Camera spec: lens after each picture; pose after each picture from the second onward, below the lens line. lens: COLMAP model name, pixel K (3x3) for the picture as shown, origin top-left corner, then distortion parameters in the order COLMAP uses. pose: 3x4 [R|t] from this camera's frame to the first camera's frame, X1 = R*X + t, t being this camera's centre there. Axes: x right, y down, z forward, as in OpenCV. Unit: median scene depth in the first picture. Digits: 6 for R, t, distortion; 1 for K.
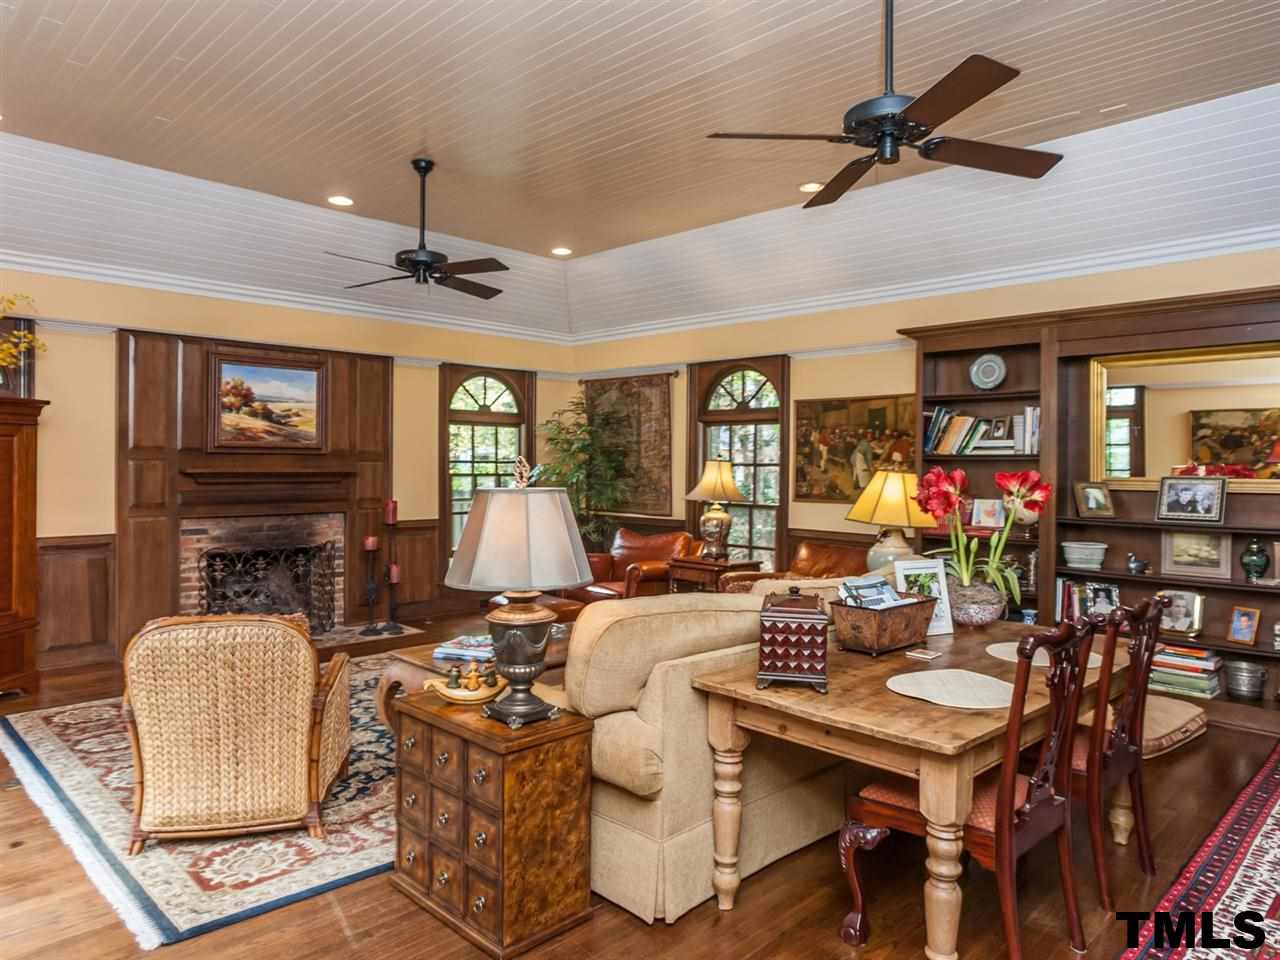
lens RADIAL K [[900.4, 0, 624.0], [0, 900.4, 474.5], [0, 0, 1]] dist [-0.006886, -0.005473]
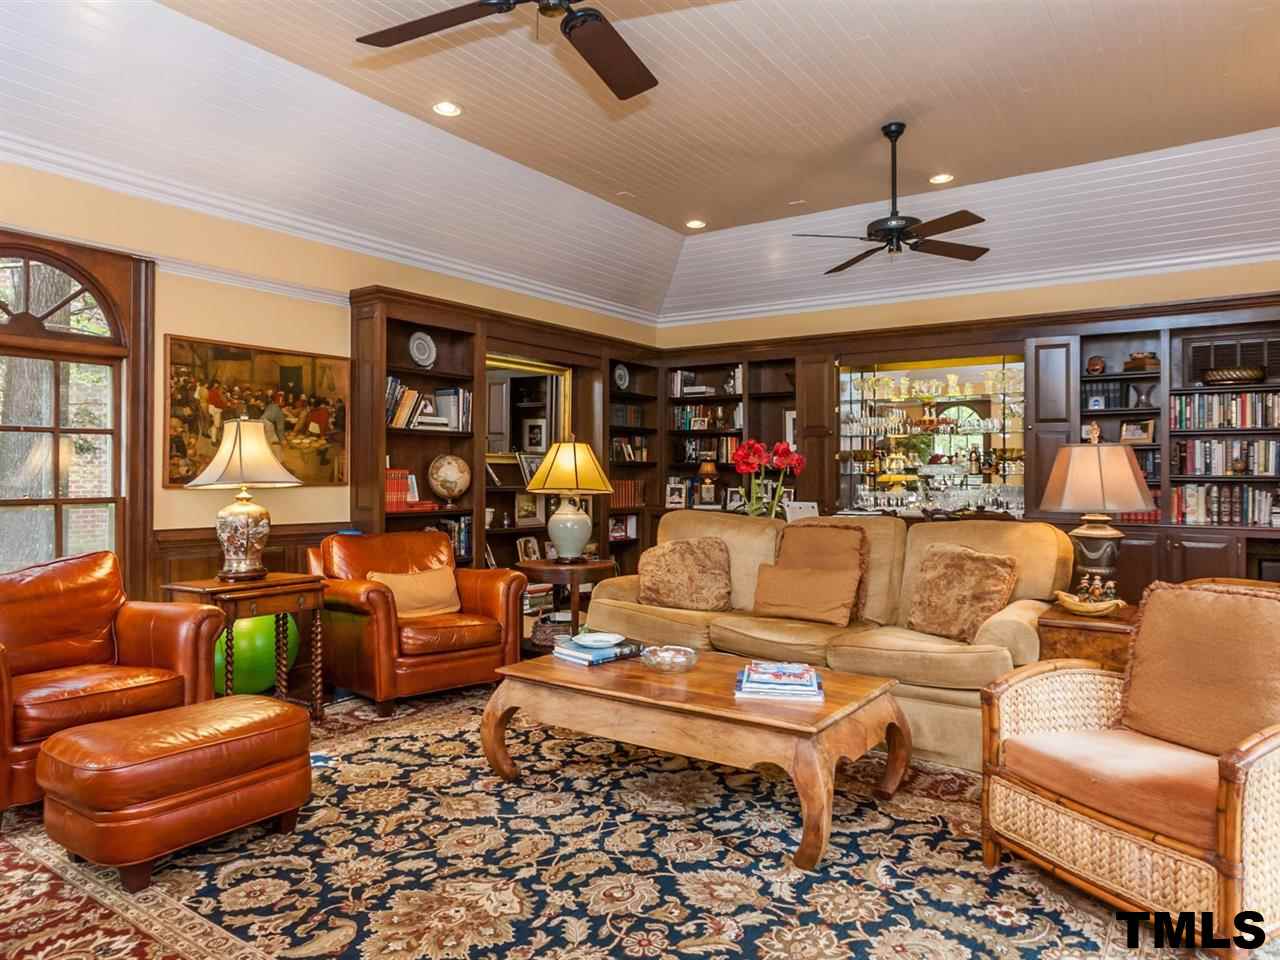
lens RADIAL K [[900.4, 0, 624.0], [0, 900.4, 474.5], [0, 0, 1]] dist [-0.006886, -0.005473]
pose [[-0.204804, -0.005464, 0.978788, -0.537142], [0.010935, 0.999909, 0.007870, 0.018998], [-0.978742, 0.012315, -0.204725, 0.826532]]
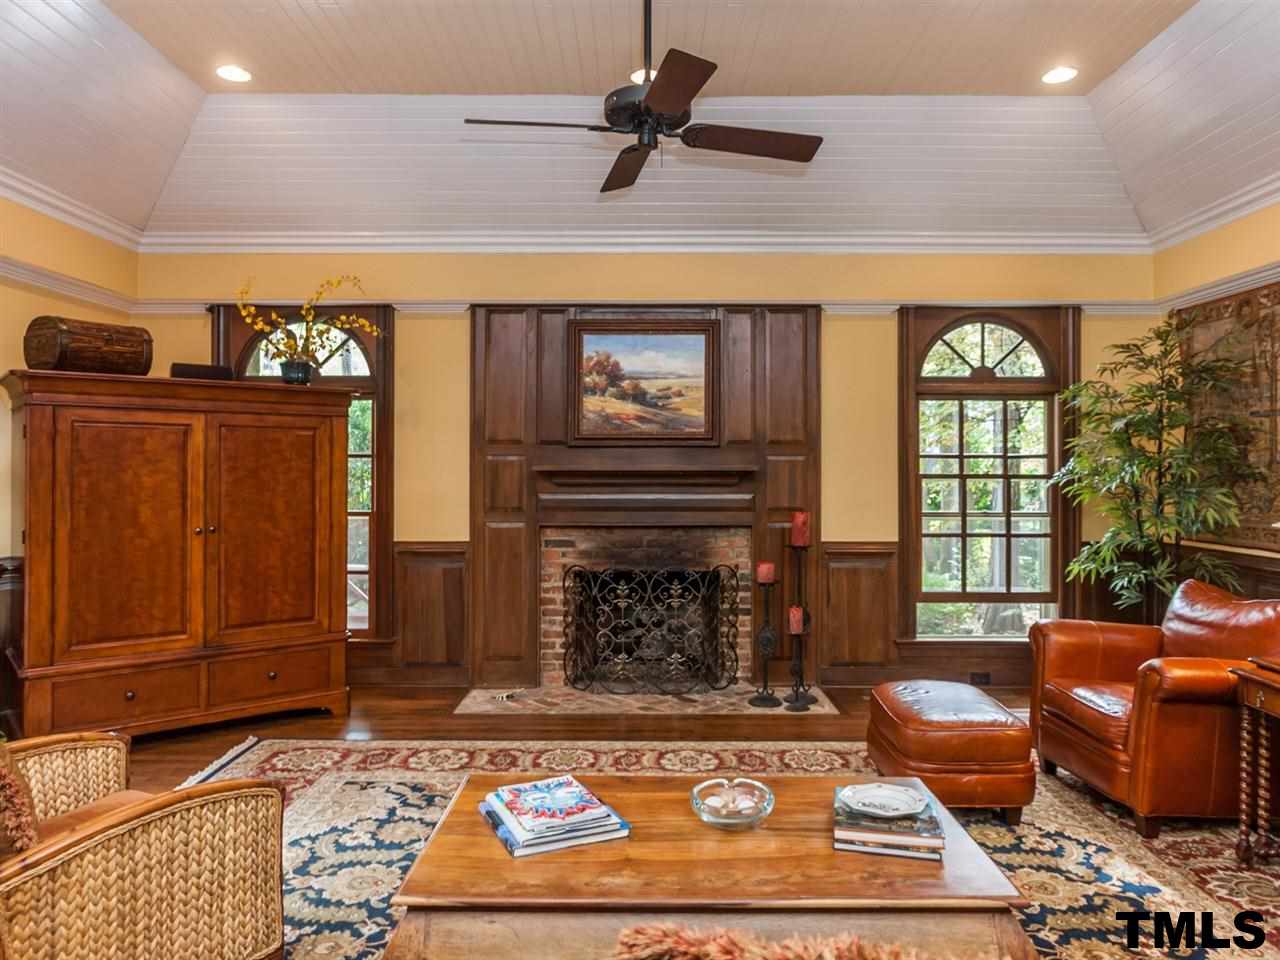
lens RADIAL K [[900.4, 0, 624.0], [0, 900.4, 474.5], [0, 0, 1]] dist [-0.006886, -0.005473]
pose [[0.704569, -0.003609, -0.709626, 0.140434], [-0.007130, 0.999901, -0.012165, 0.010140], [0.709600, 0.013631, 0.704473, 0.446501]]
